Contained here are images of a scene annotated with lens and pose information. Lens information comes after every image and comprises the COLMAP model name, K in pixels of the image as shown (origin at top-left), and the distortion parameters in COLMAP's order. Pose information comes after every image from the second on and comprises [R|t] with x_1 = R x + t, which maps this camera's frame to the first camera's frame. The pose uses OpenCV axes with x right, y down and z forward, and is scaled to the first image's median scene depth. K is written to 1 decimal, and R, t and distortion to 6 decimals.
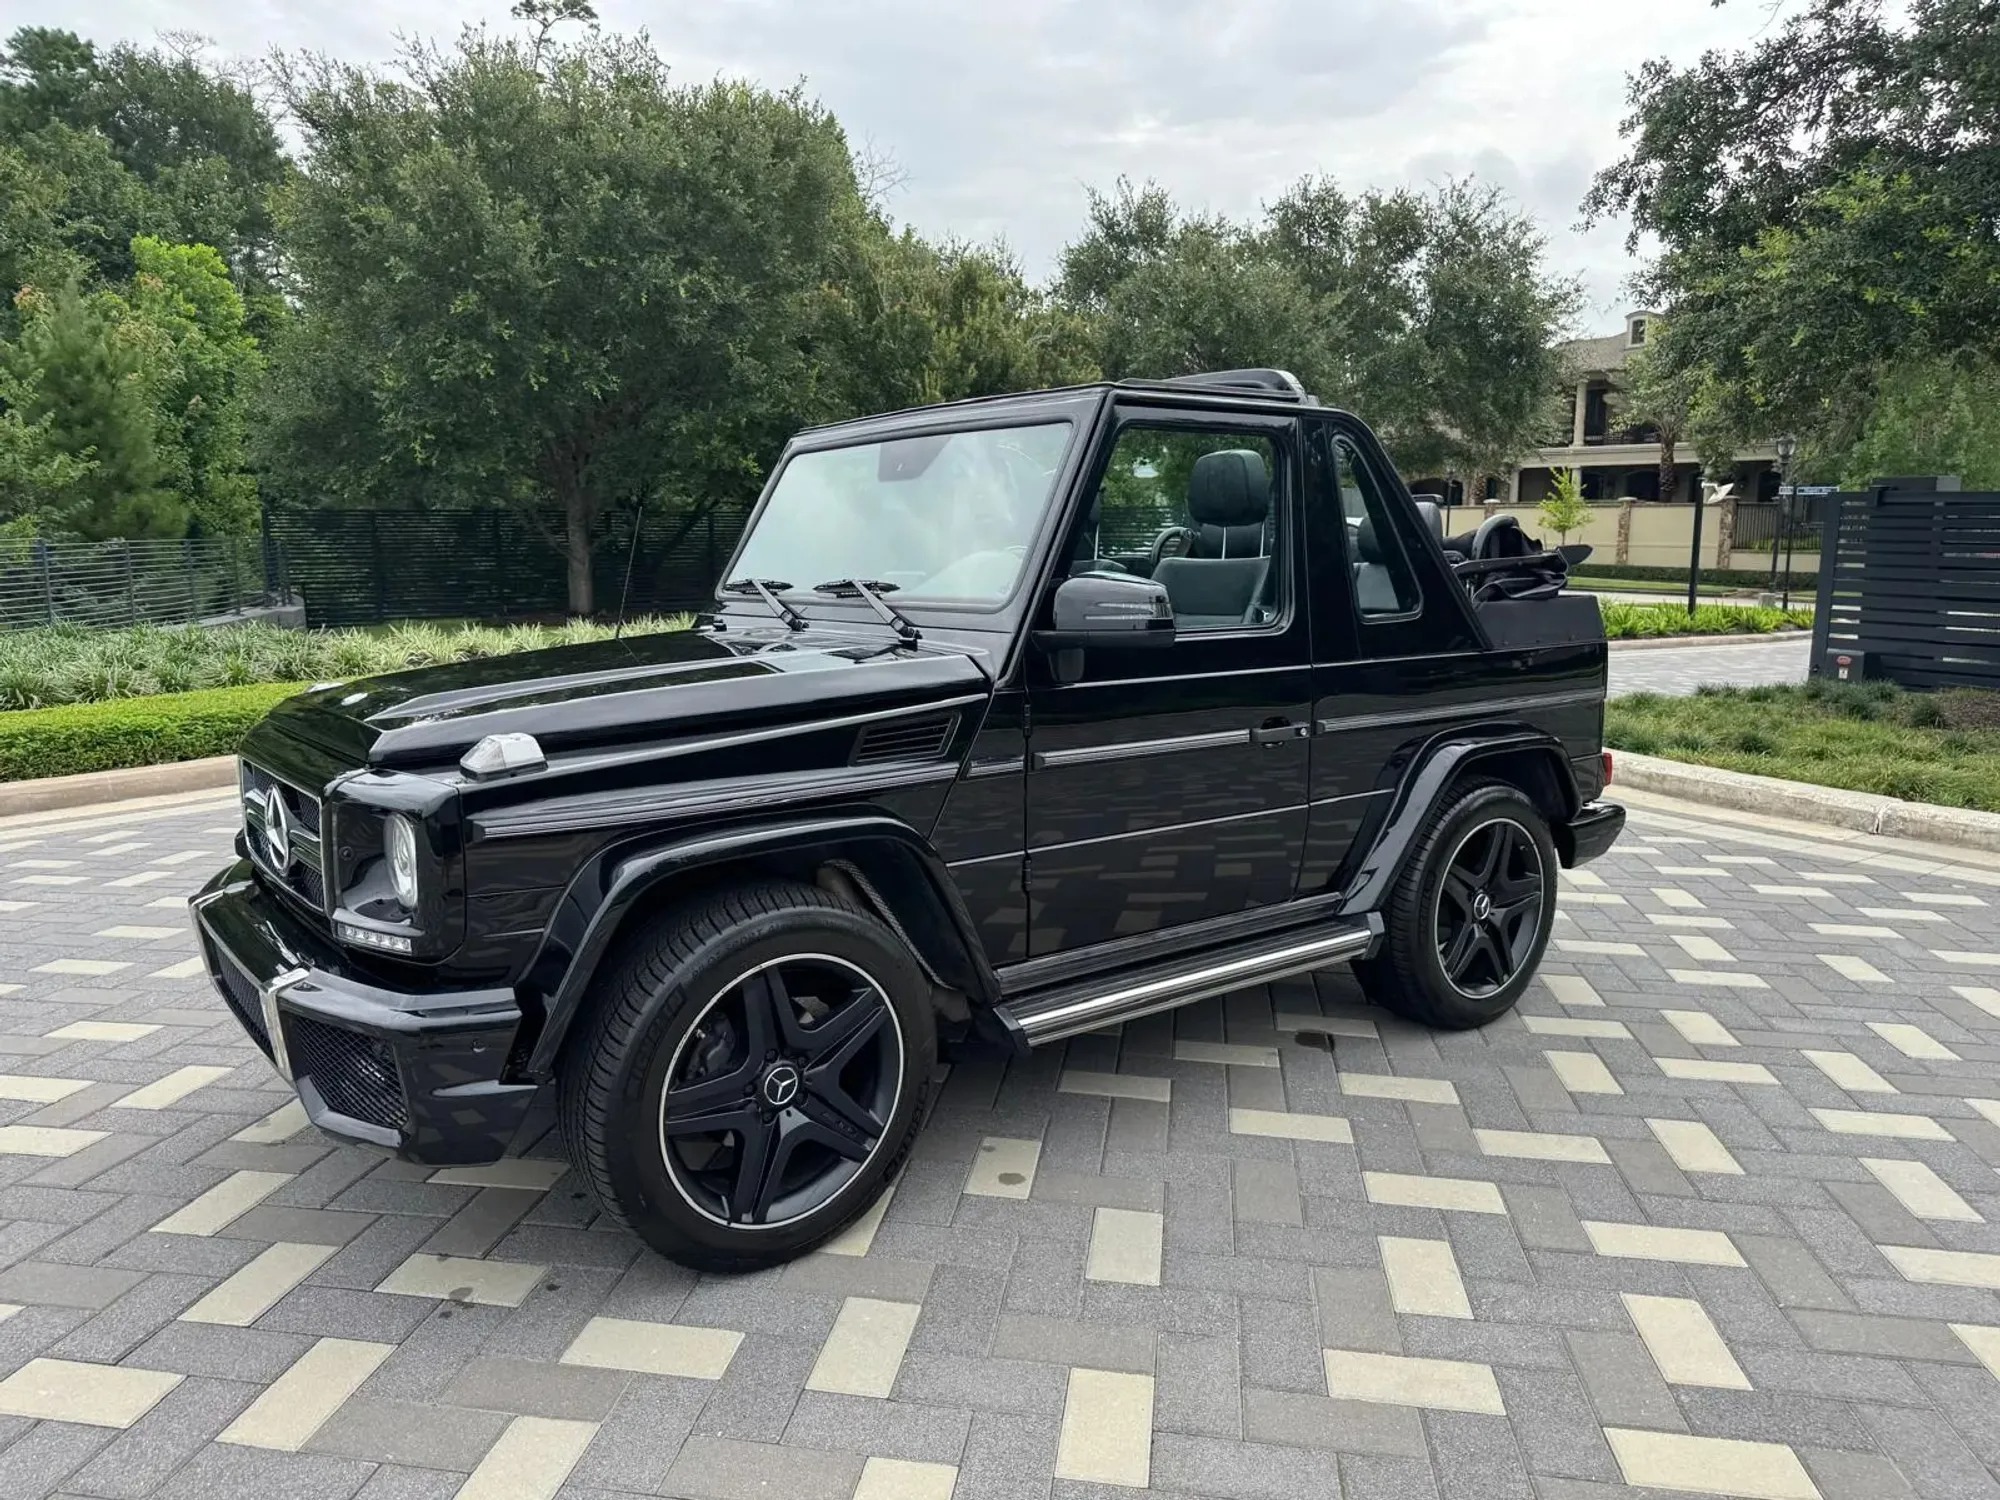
lens RADIAL K [[1408.7, 0, 988.3], [0, 1408.7, 749.2], [0, 0, 1]] dist [0.027122, -0.035092]
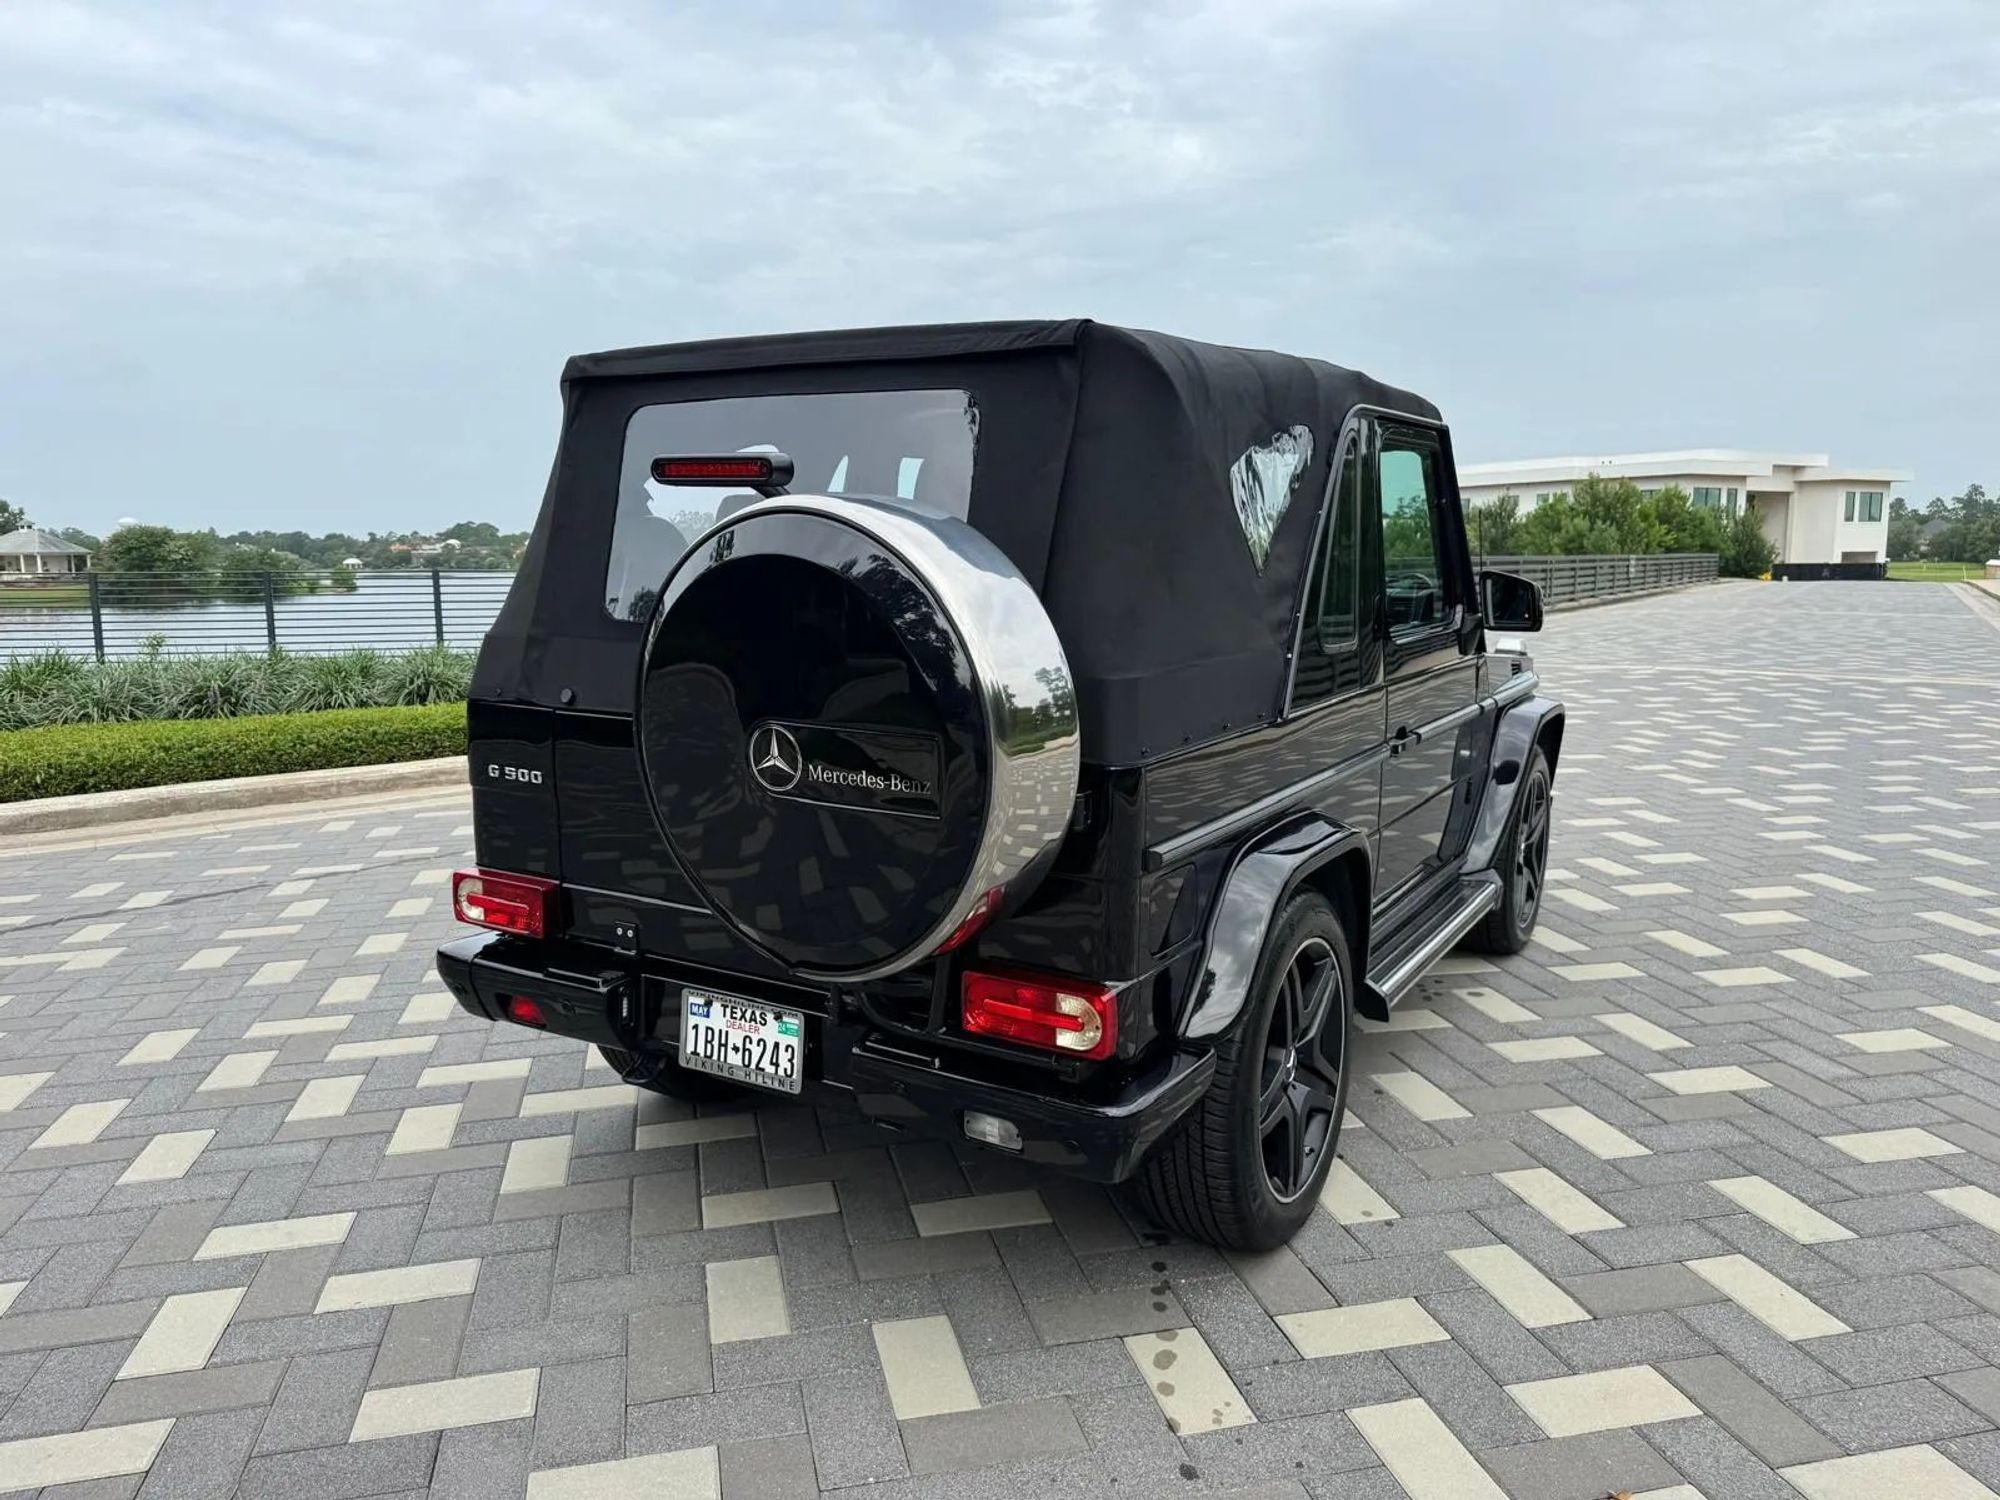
lens RADIAL K [[1409.5, 0, 998.3], [0, 1409.5, 741.2], [0, 0, 1]] dist [0.030008, -0.040177]
pose [[-0.926543, 0.057002, -0.371844, 0.508873], [-0.051361, 0.960029, 0.275147, -0.284943], [0.372665, 0.274034, -0.886581, 1.890683]]
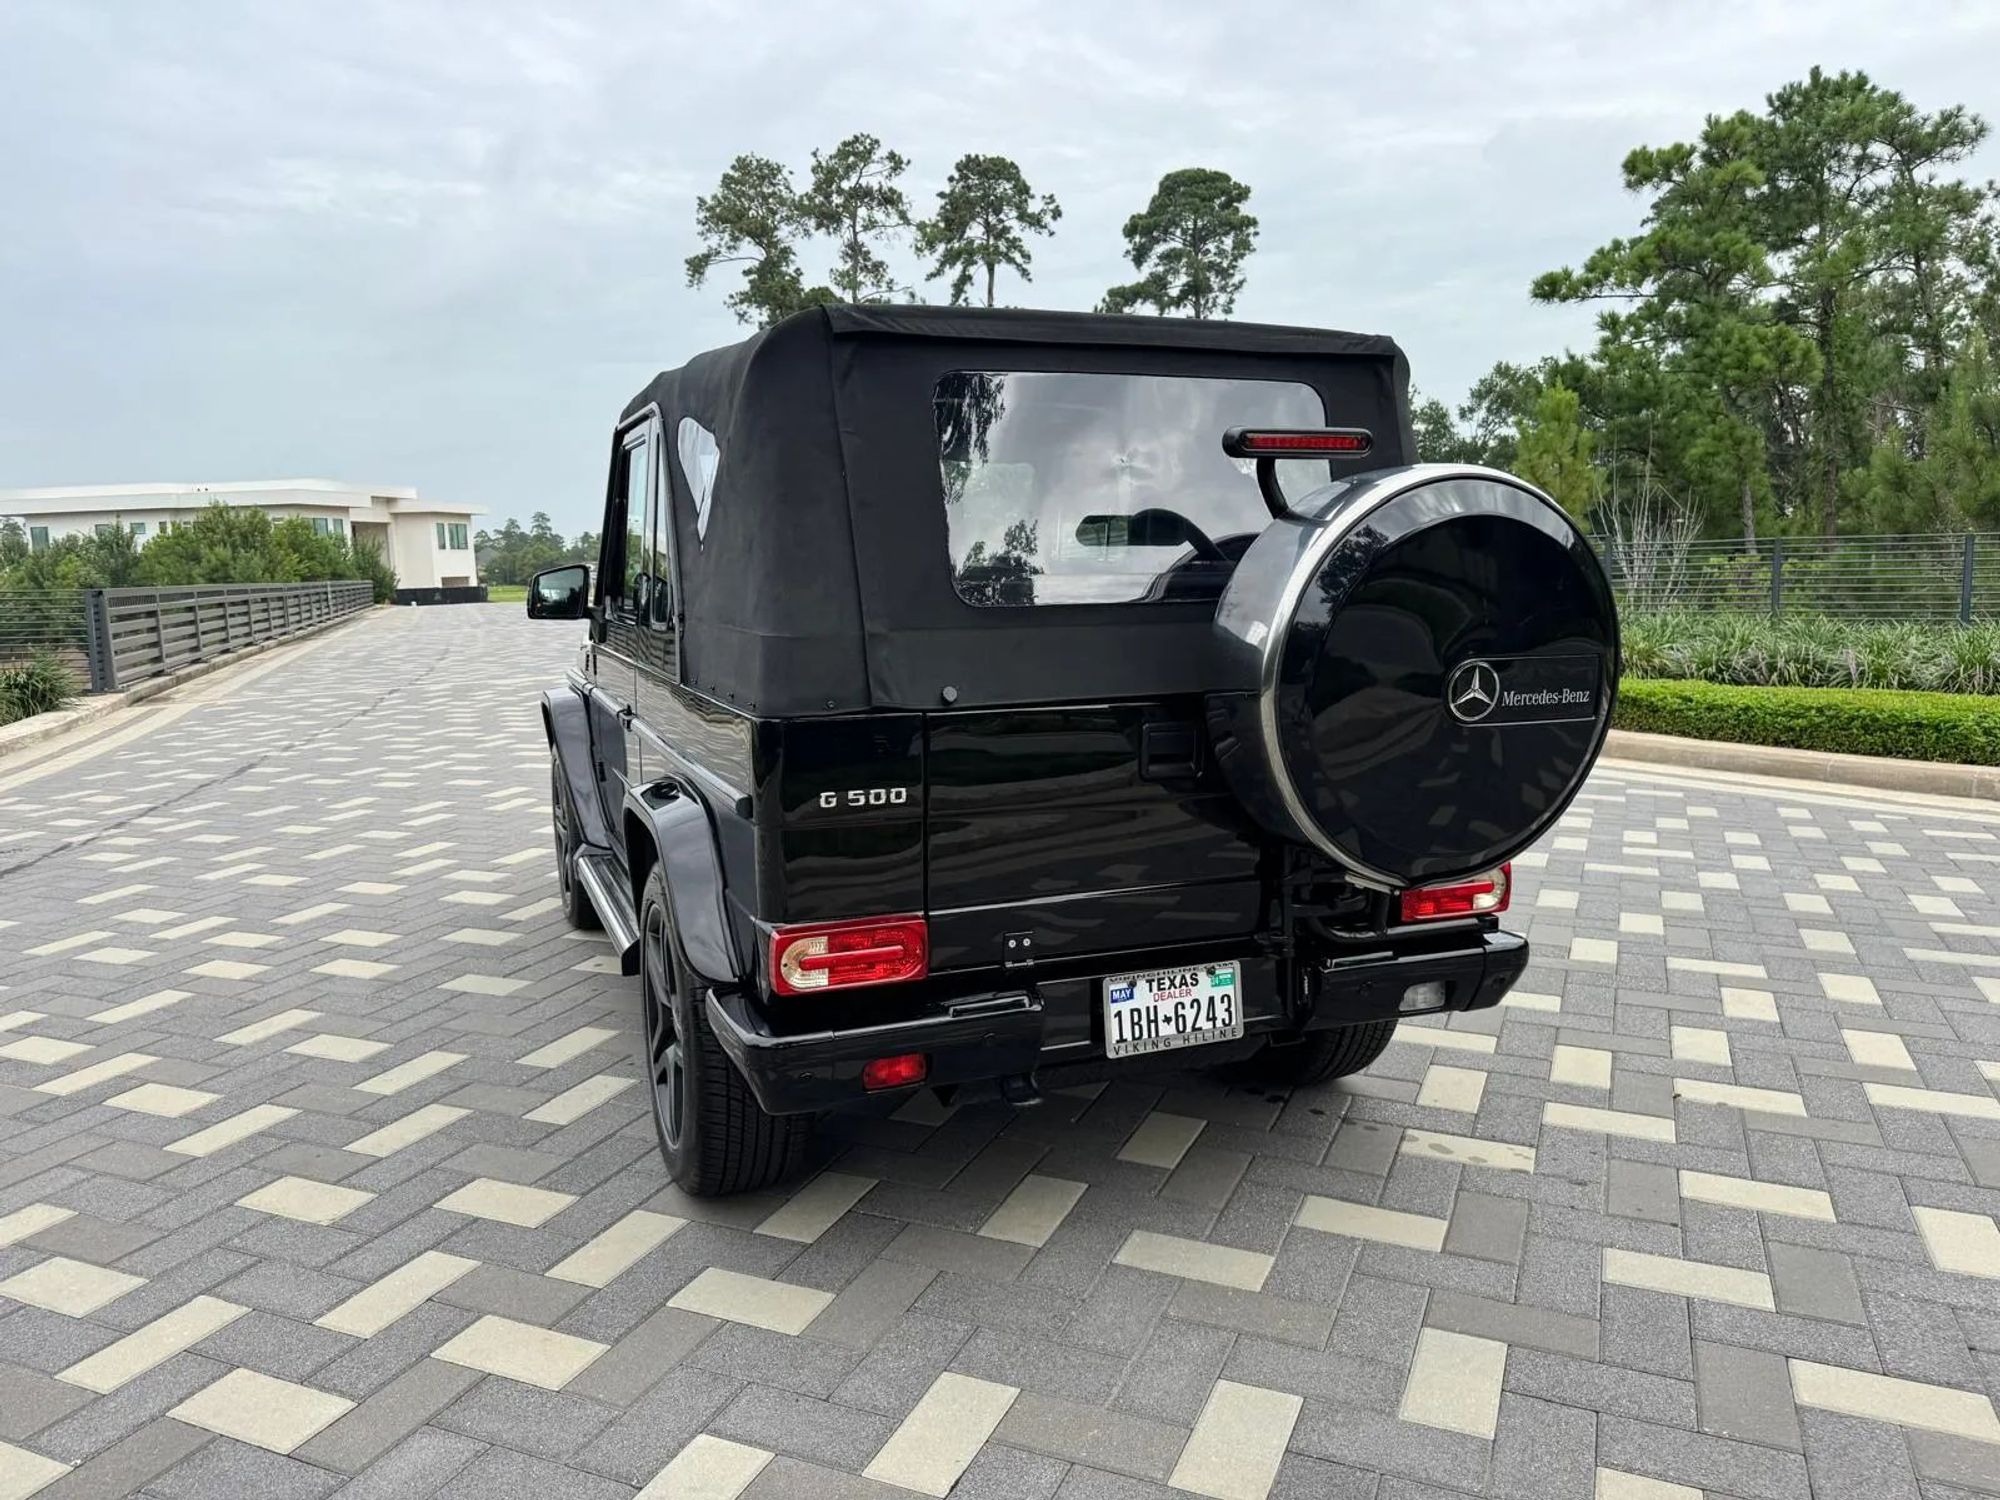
lens RADIAL K [[1398.2, 0, 990.5], [0, 1398.2, 738.1], [0, 0, 1]] dist [0.041289, -0.054088]
pose [[-0.262089, 0.132335, -0.955927, 1.027502], [-0.121735, 0.978107, 0.168782, -0.188102], [0.957335, 0.160606, -0.240241, 1.348561]]
